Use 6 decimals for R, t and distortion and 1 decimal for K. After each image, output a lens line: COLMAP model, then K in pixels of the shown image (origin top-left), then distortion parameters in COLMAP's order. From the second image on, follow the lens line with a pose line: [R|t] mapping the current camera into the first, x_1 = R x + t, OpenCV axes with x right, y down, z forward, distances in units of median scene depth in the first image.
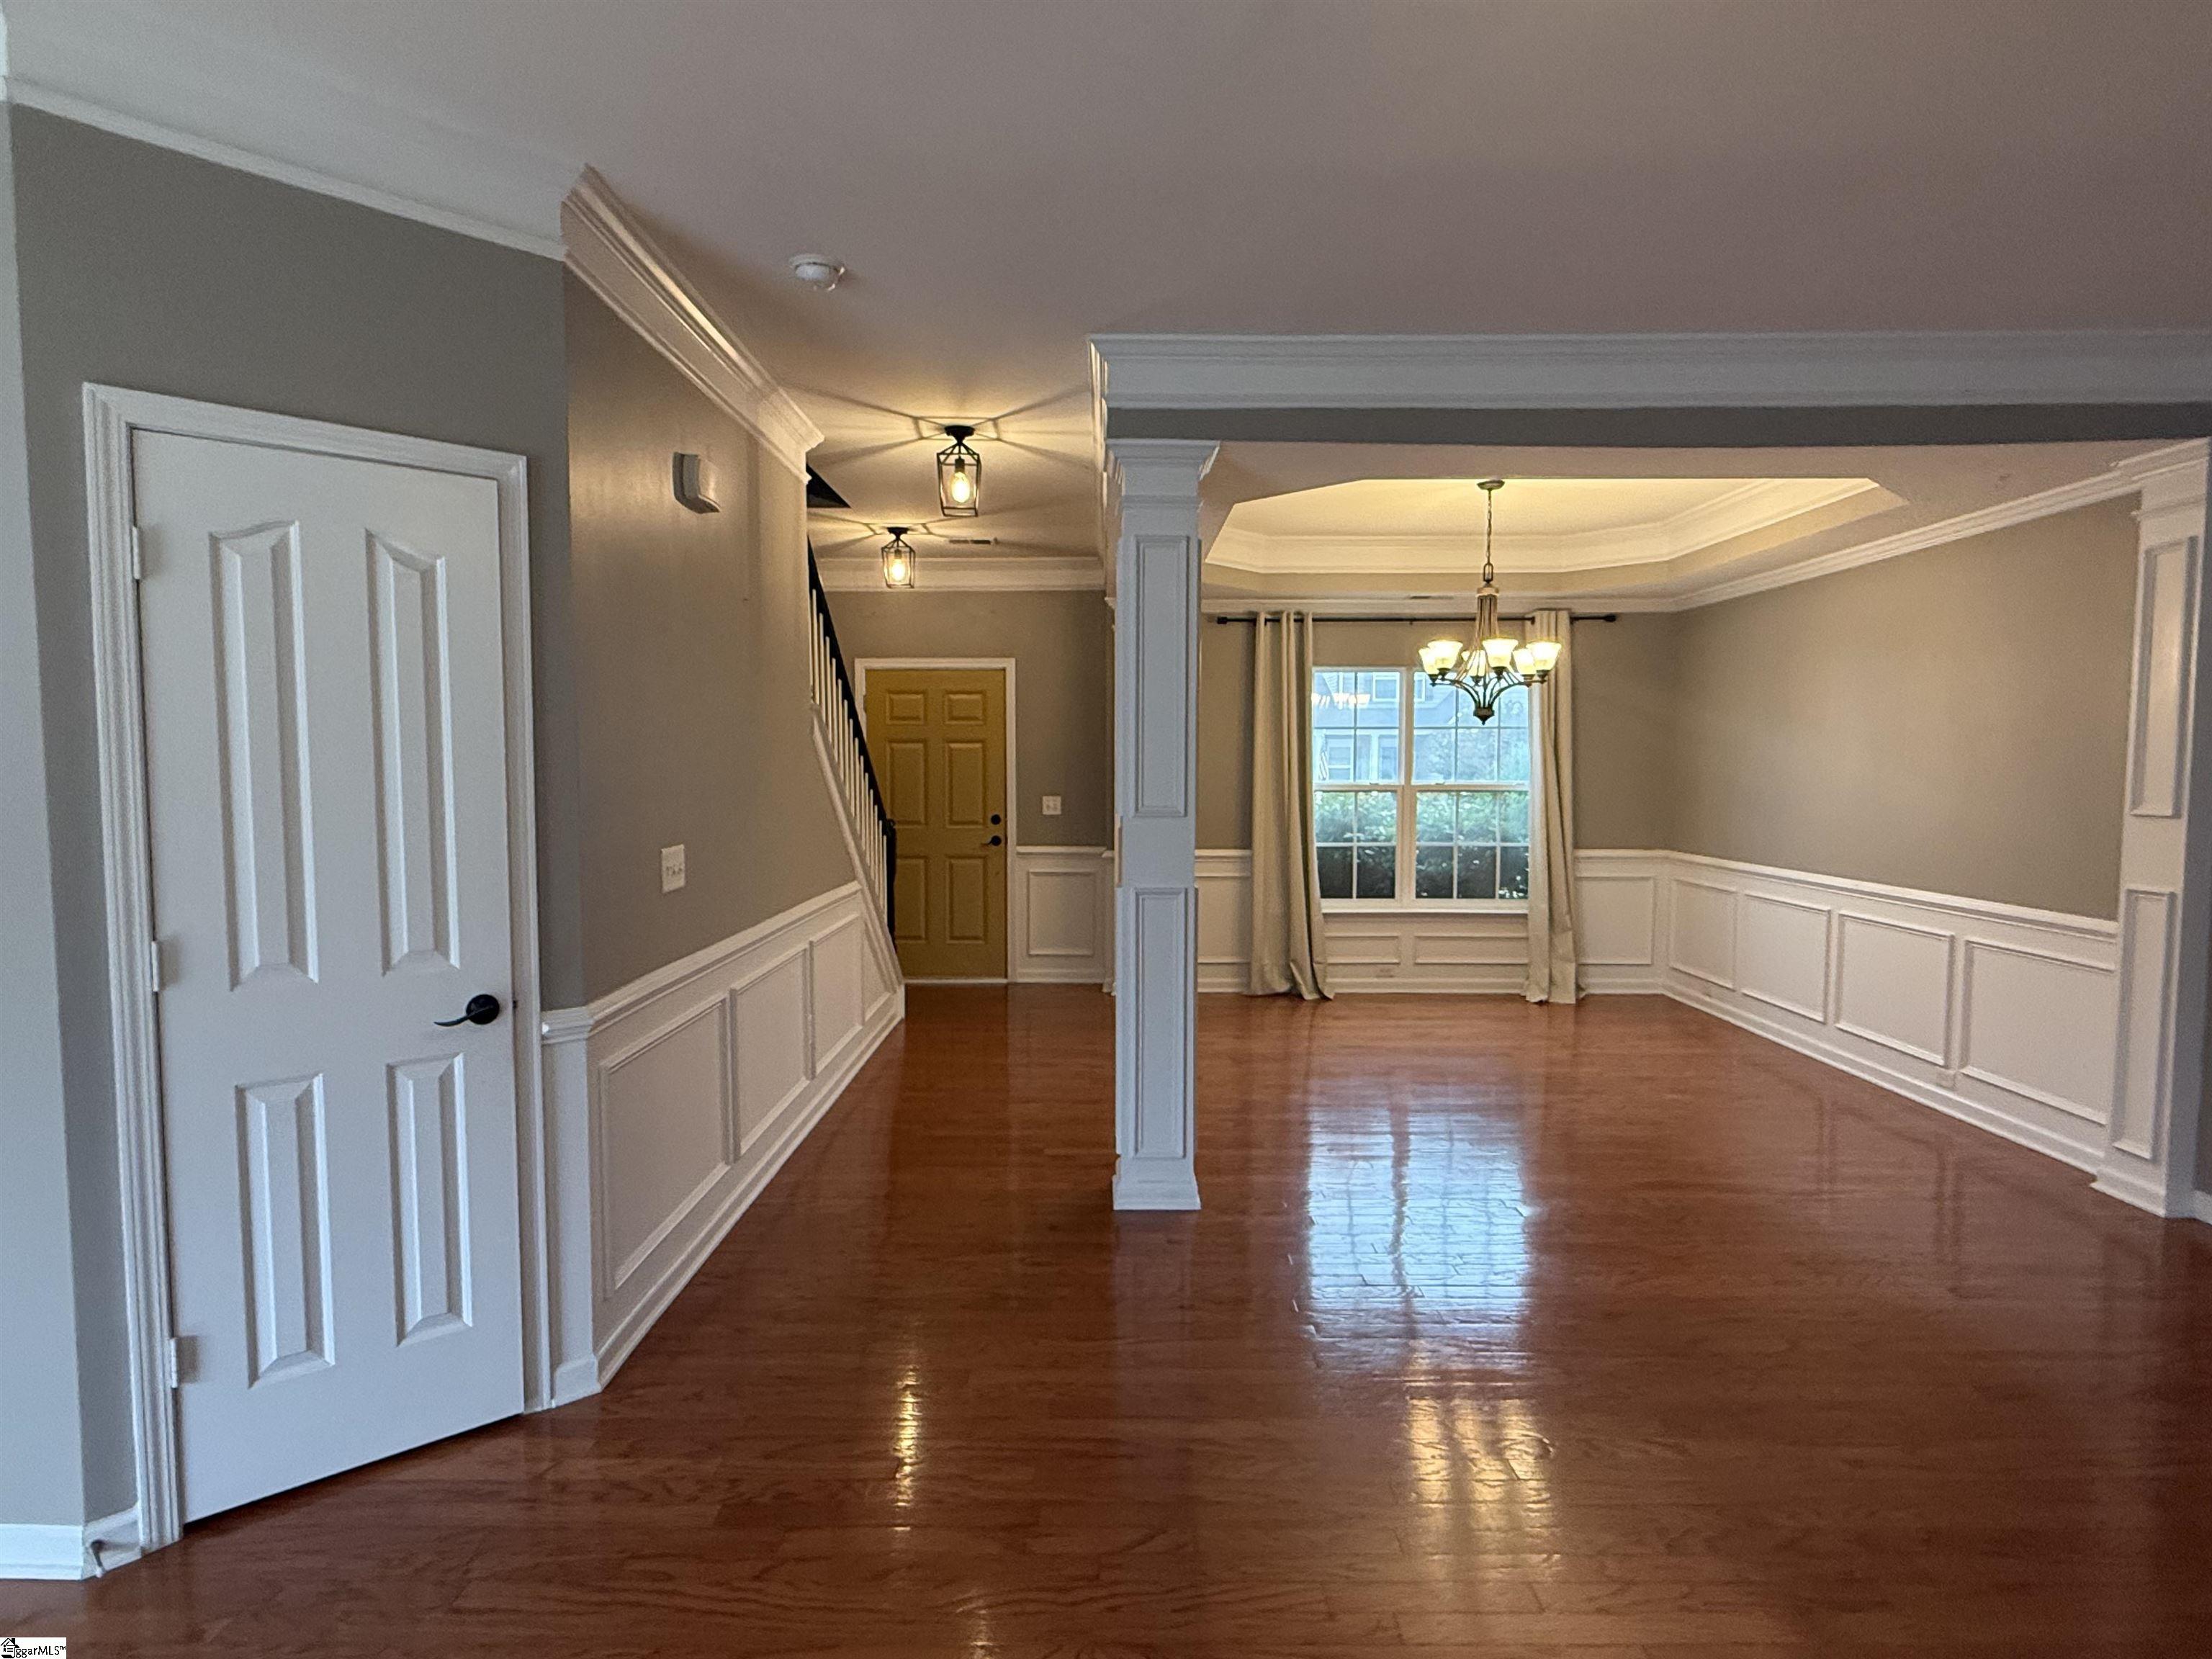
lens RADIAL K [[1207.8, 0, 1111.4], [0, 1207.8, 828.5], [0, 0, 1]] dist [0.001678, -0.001917]
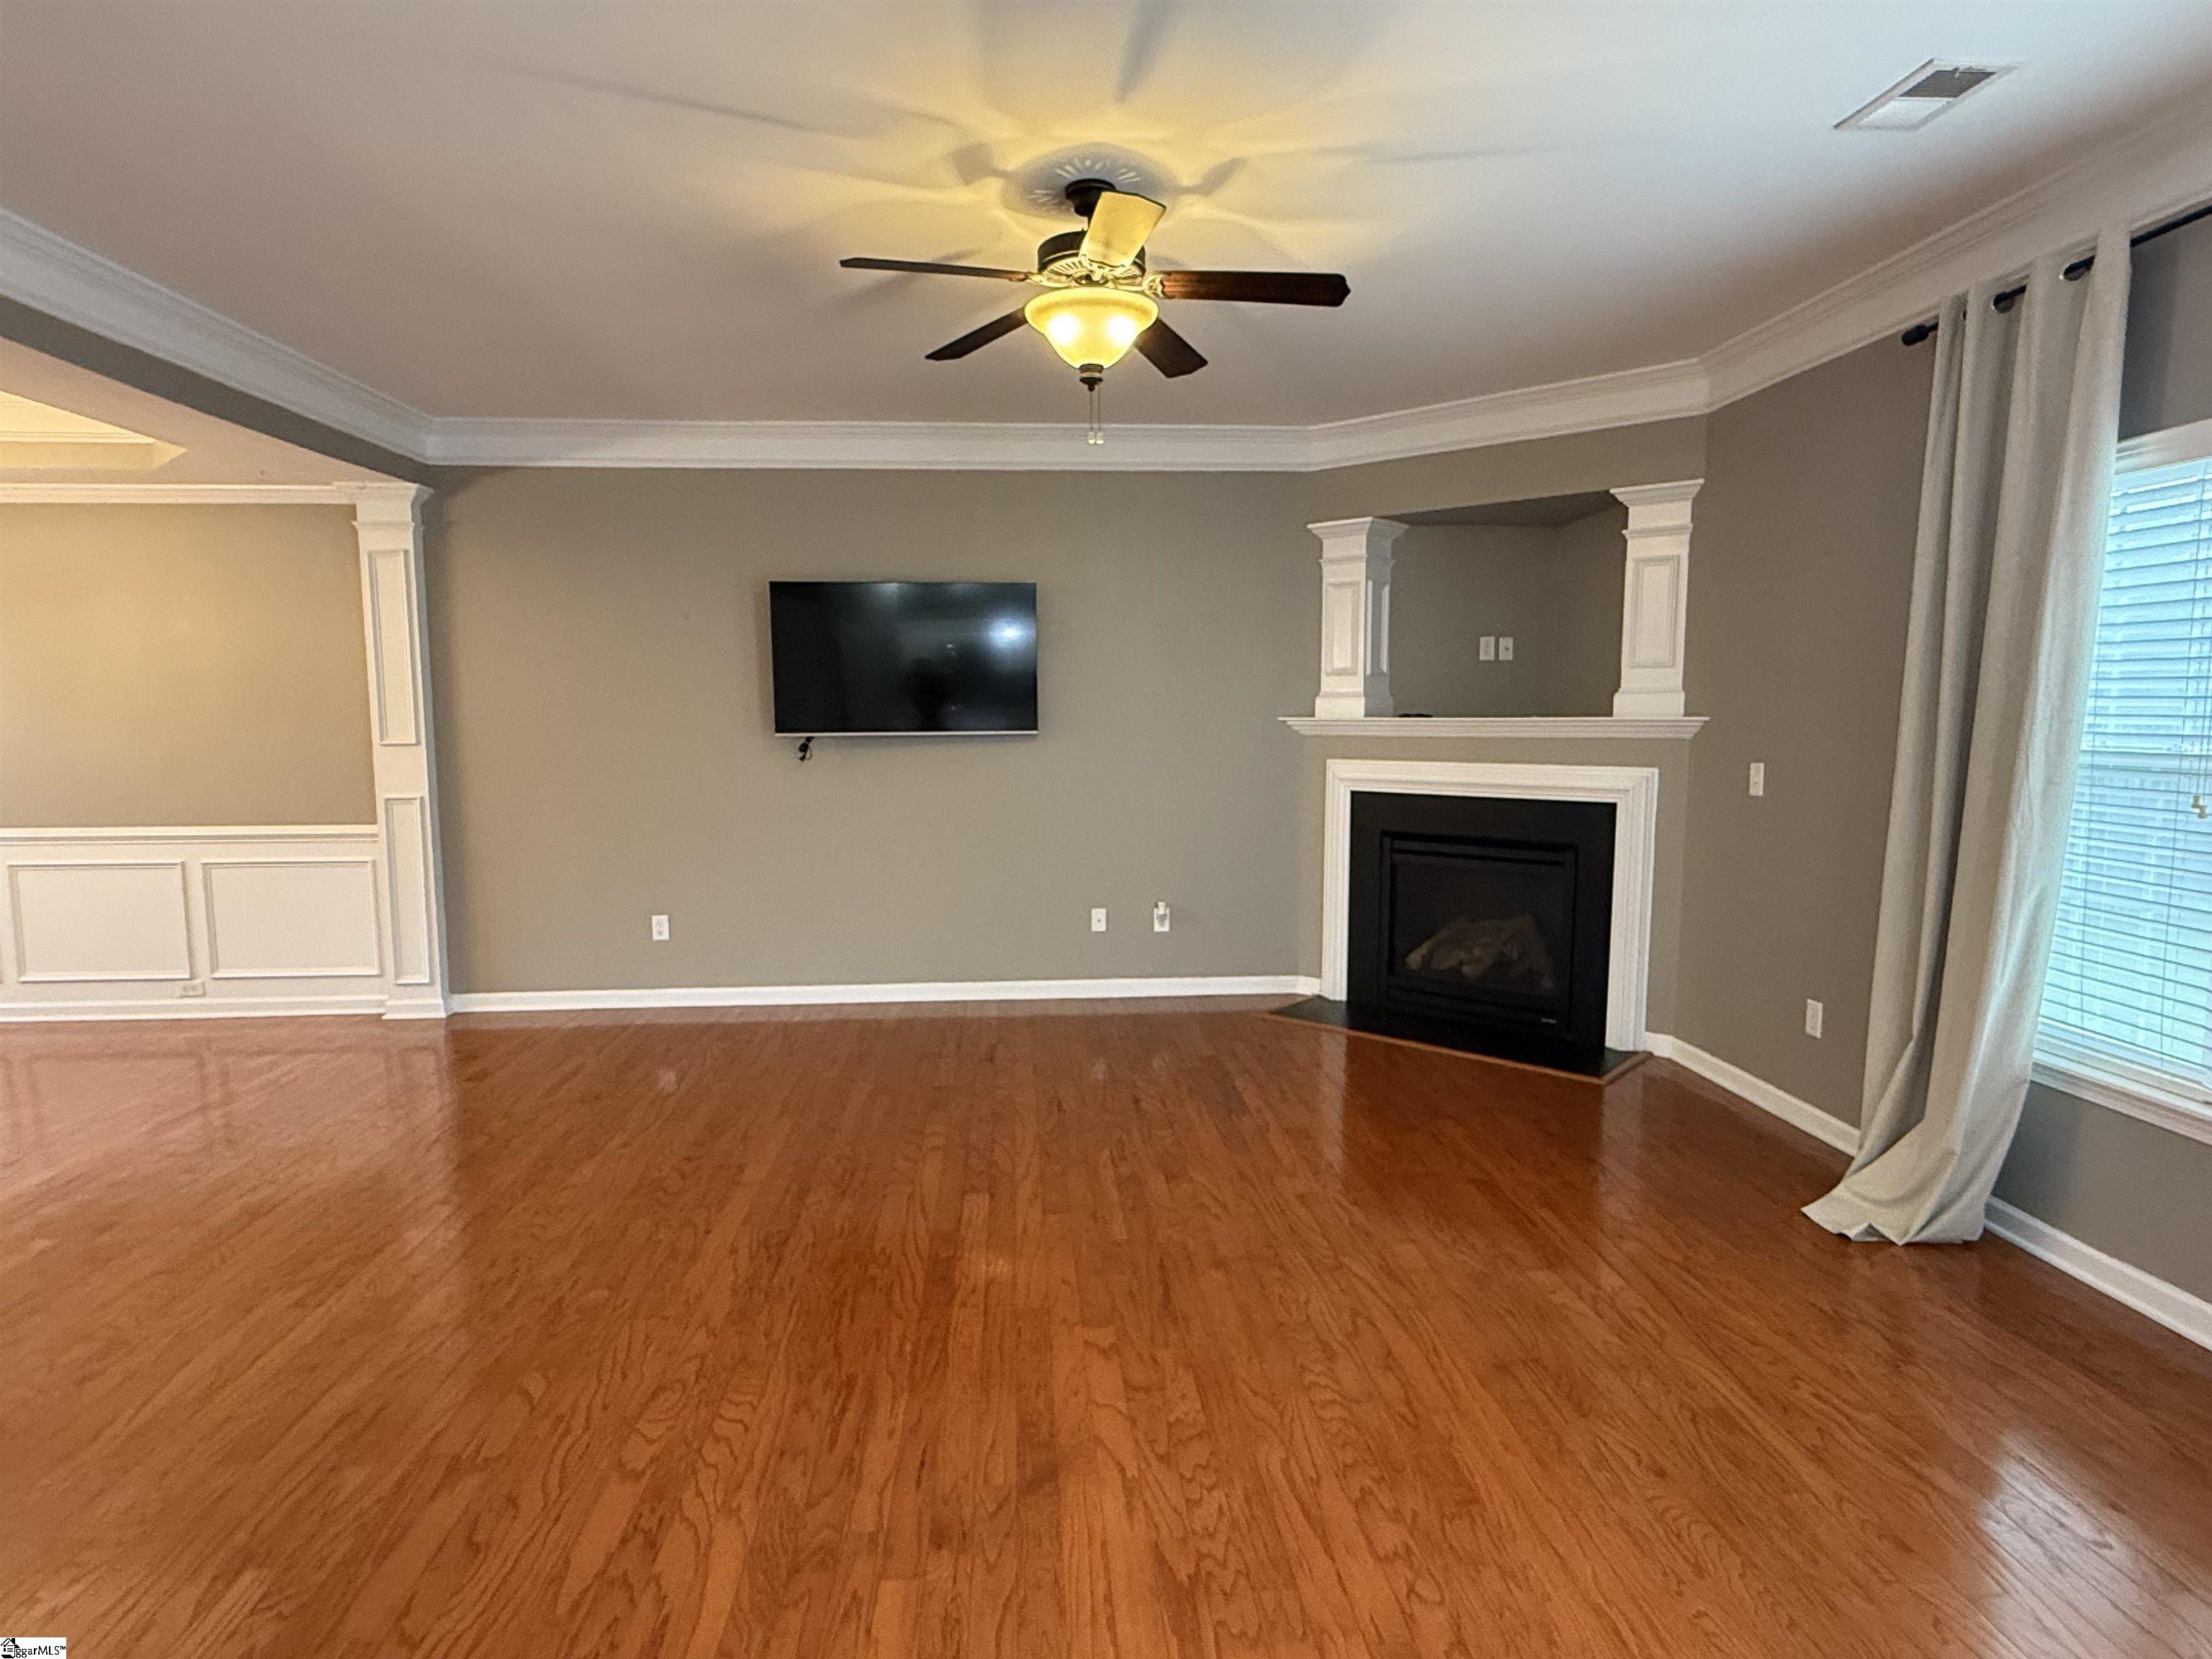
lens RADIAL K [[1207.8, 0, 1105.5], [0, 1207.8, 835.7], [0, 0, 1]] dist [0.001678, -0.001917]
pose [[-0.045059, -0.115951, 0.992232, -0.558493], [0.057474, 0.991295, 0.118451, -0.024278], [-0.997330, 0.062364, -0.038003, 0.223948]]
